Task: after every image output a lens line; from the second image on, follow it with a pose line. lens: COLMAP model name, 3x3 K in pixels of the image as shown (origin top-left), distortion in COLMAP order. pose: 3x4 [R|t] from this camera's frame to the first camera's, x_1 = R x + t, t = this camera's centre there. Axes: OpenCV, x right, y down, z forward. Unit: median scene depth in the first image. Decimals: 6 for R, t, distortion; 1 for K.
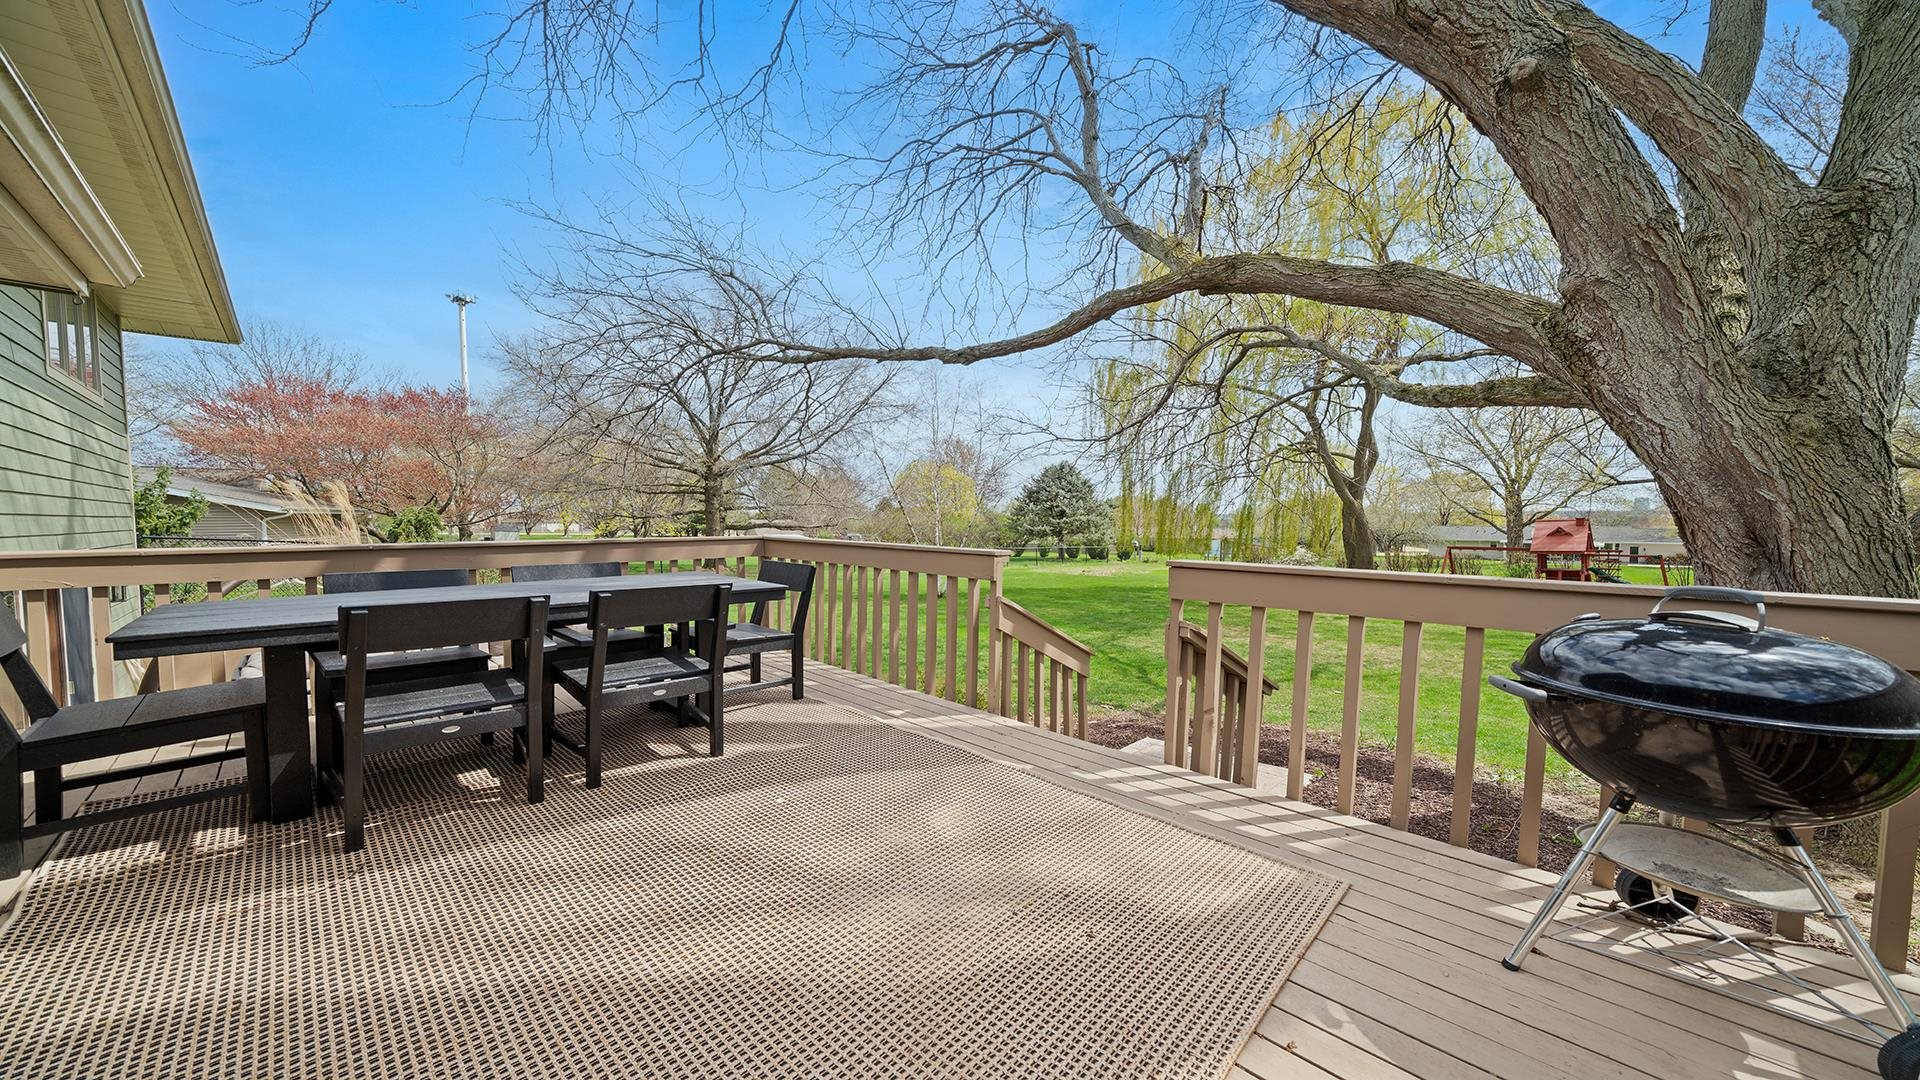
lens RADIAL K [[658.6, 0, 963.1], [0, 658.6, 530.1], [0, 0, 1]] dist [-0.003055, 0.000011]
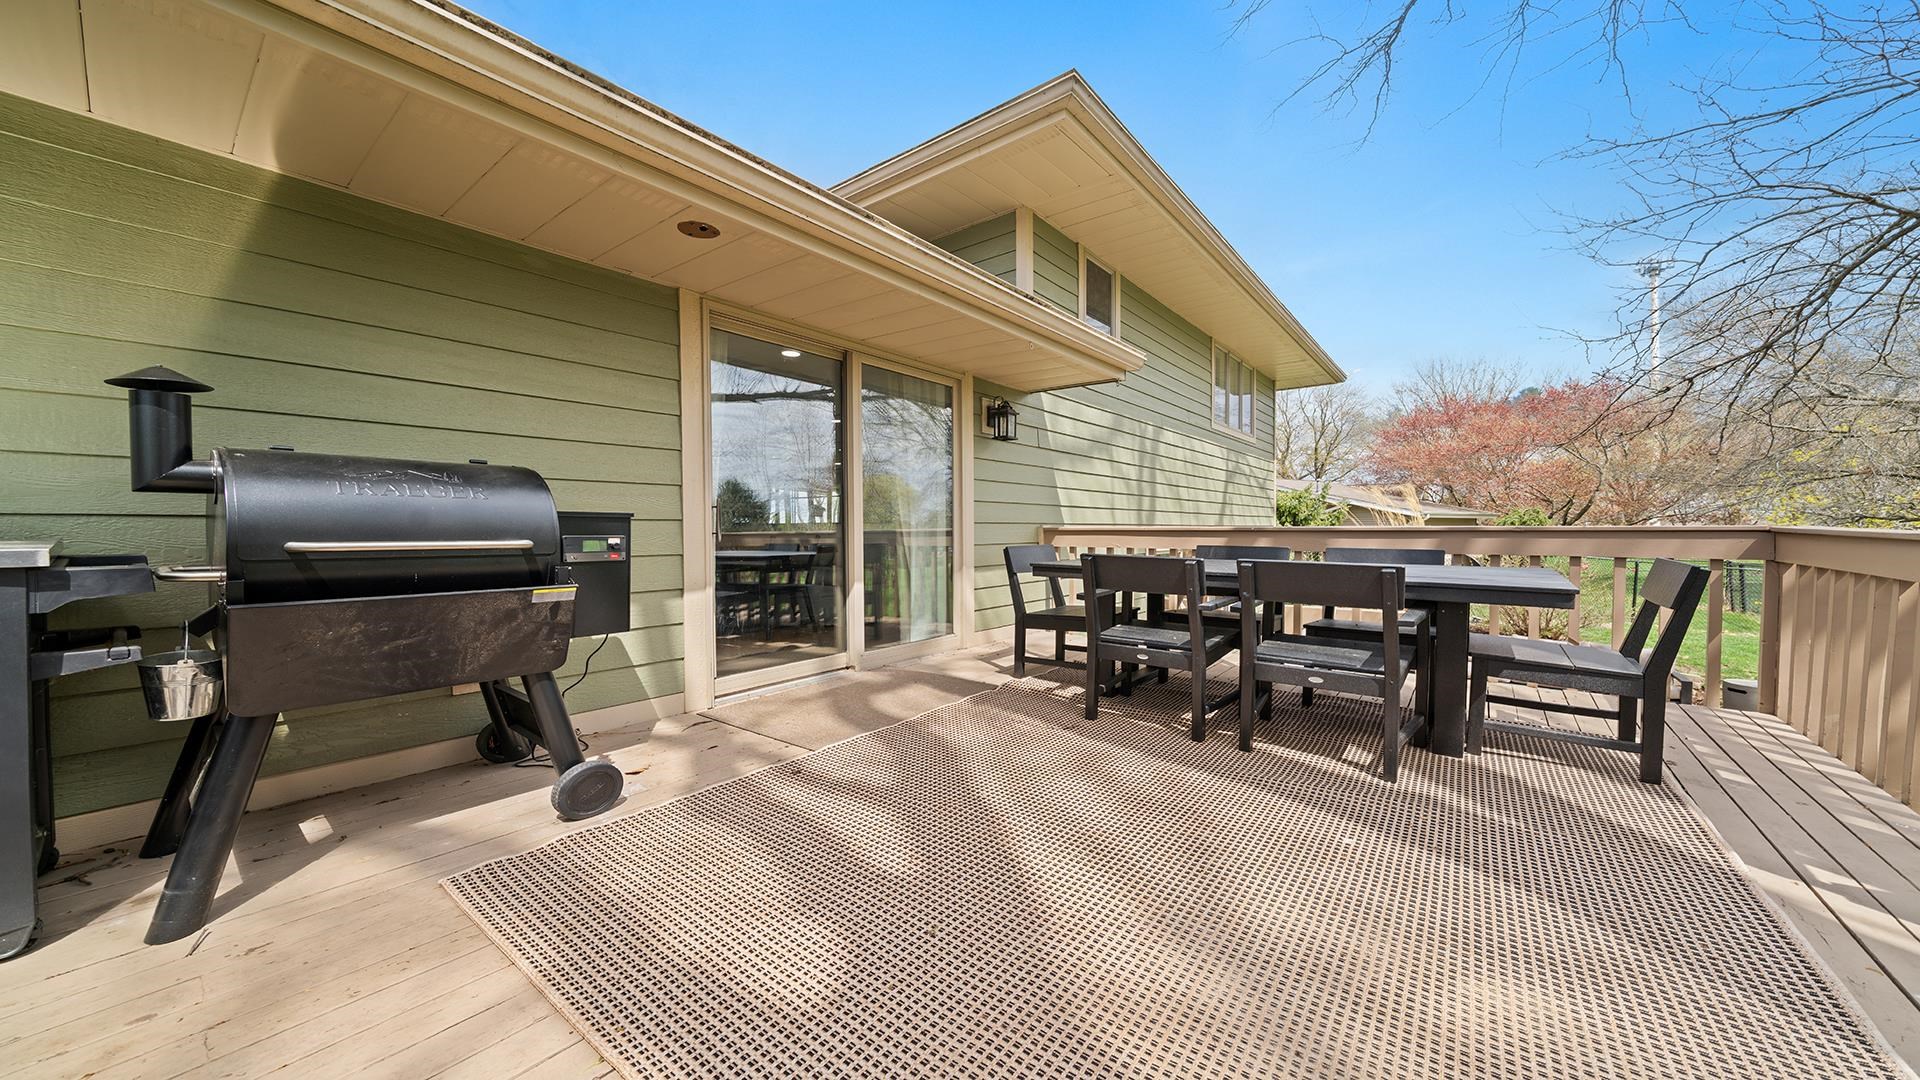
lens RADIAL K [[658.6, 0, 964.1], [0, 658.6, 547.5], [0, 0, 1]] dist [-0.003055, 0.000011]
pose [[0.112223, 0.033538, -0.993117, 0.326401], [-0.014406, 0.999380, 0.032122, 0.031961], [0.993579, 0.010702, 0.112636, 0.344383]]
